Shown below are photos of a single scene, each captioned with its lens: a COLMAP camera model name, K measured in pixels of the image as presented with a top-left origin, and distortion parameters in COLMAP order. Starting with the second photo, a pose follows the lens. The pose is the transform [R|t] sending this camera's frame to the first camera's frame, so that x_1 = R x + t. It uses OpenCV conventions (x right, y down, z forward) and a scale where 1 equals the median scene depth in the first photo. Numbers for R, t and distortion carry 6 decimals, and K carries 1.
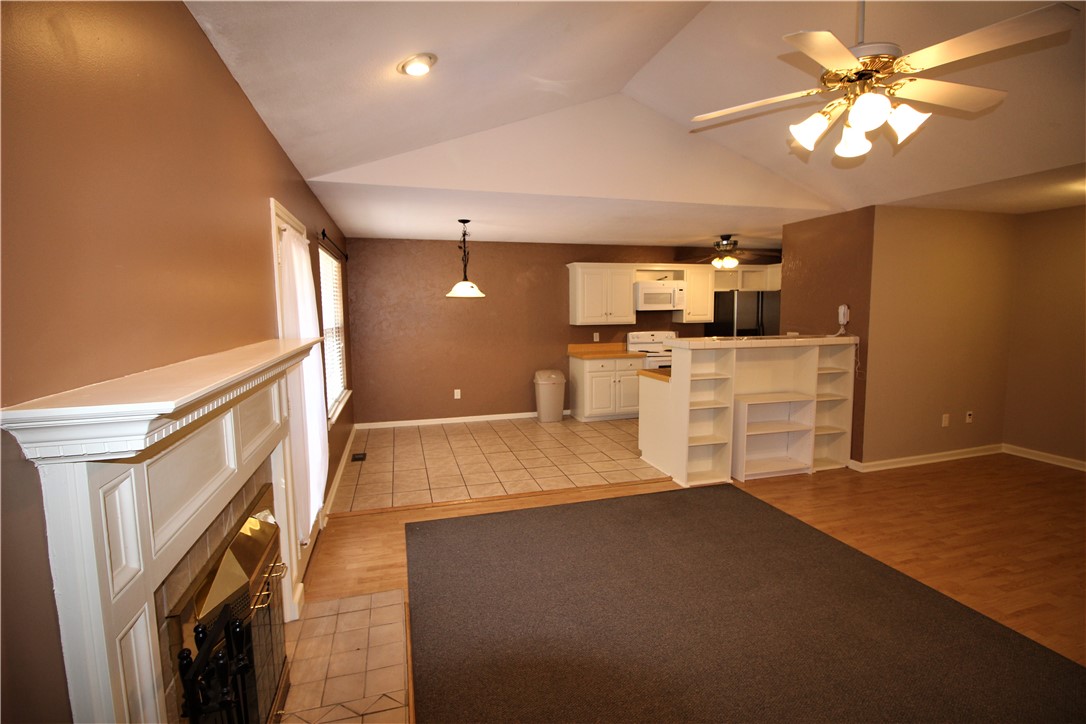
lens RADIAL K [[502.5, 0, 540.7], [0, 502.5, 357.5], [0, 0, 1]] dist [-0.001400, -0.013909]
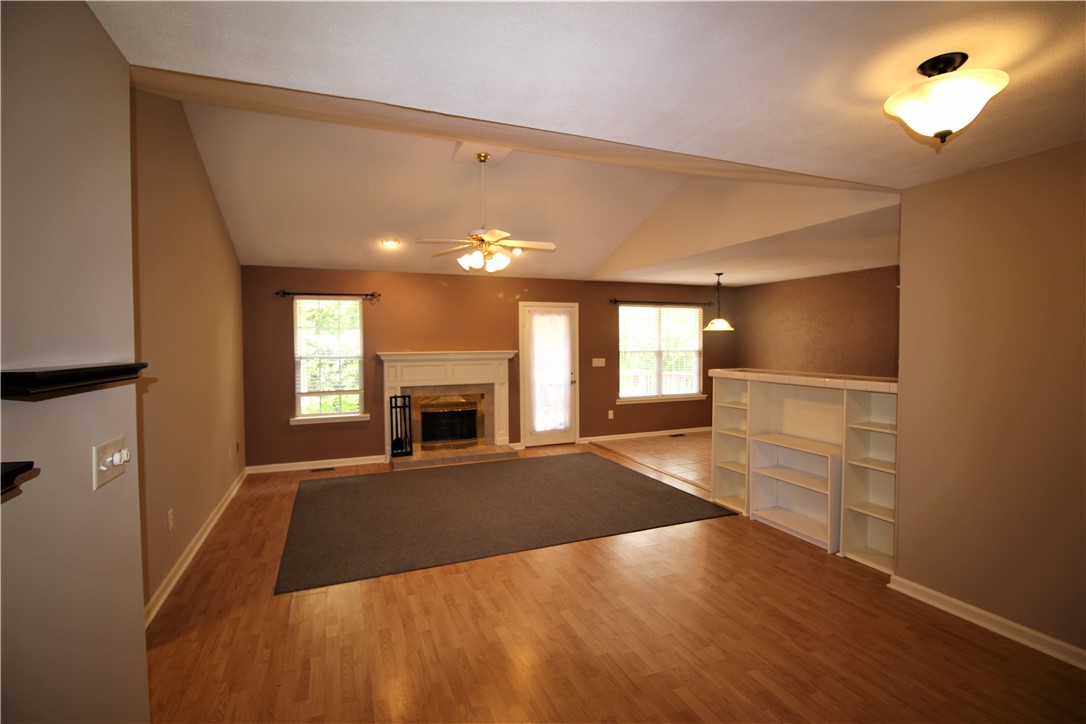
lens RADIAL K [[502.5, 0, 540.7], [0, 502.5, 357.5], [0, 0, 1]] dist [-0.001400, -0.013909]
pose [[0.111518, 0.040670, -0.992930, 1.338282], [-0.091421, 0.995345, 0.030501, -0.056681], [0.989548, 0.087373, 0.114717, 0.472231]]
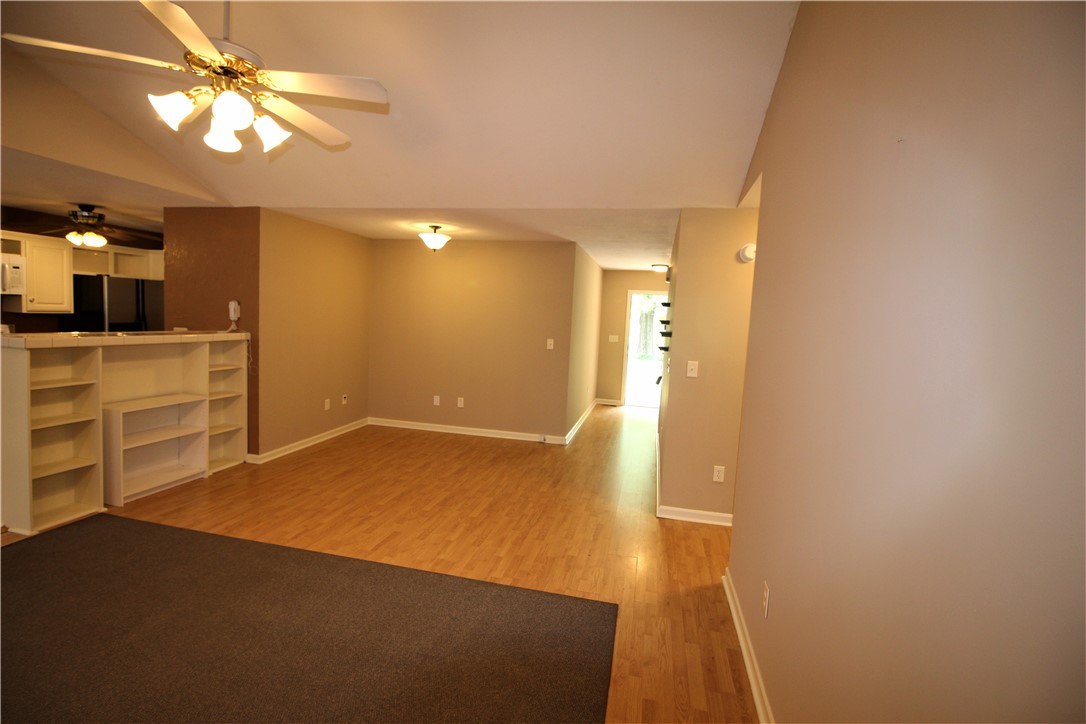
lens RADIAL K [[502.5, 0, 540.7], [0, 502.5, 357.5], [0, 0, 1]] dist [-0.001400, -0.013909]
pose [[0.479246, -0.036865, 0.876906, 0.021662], [0.029998, 0.999222, 0.025613, 0.000309], [-0.877168, 0.014031, 0.479978, -0.011615]]
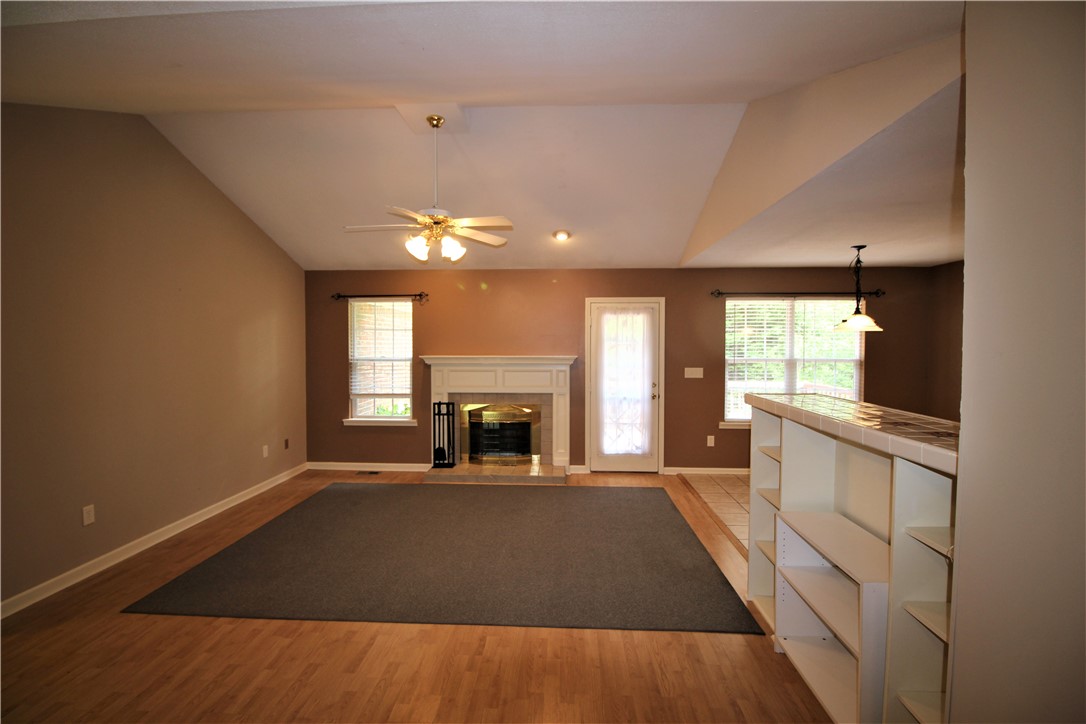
lens RADIAL K [[502.5, 0, 543.0], [0, 502.5, 362.0], [0, 0, 1]] dist [-0.012898, -0.000412]
pose [[-0.319440, 0.045572, -0.946510, 1.041075], [-0.090394, 0.992823, 0.078309, -0.103955], [0.943285, 0.110574, -0.313028, 0.914168]]
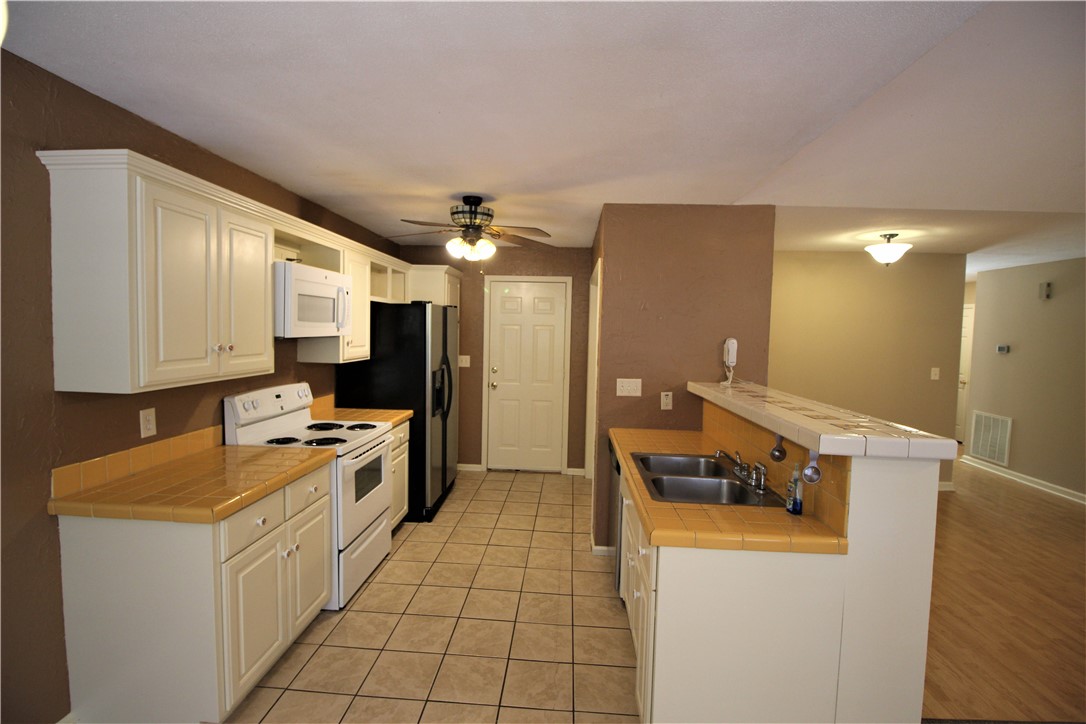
lens RADIAL K [[502.5, 0, 540.7], [0, 502.5, 357.5], [0, 0, 1]] dist [-0.001400, -0.013909]
pose [[0.331981, -0.031422, 0.942763, -0.157235], [0.065638, 0.997792, 0.010143, -0.113016], [-0.941000, 0.058513, 0.333310, 1.128426]]
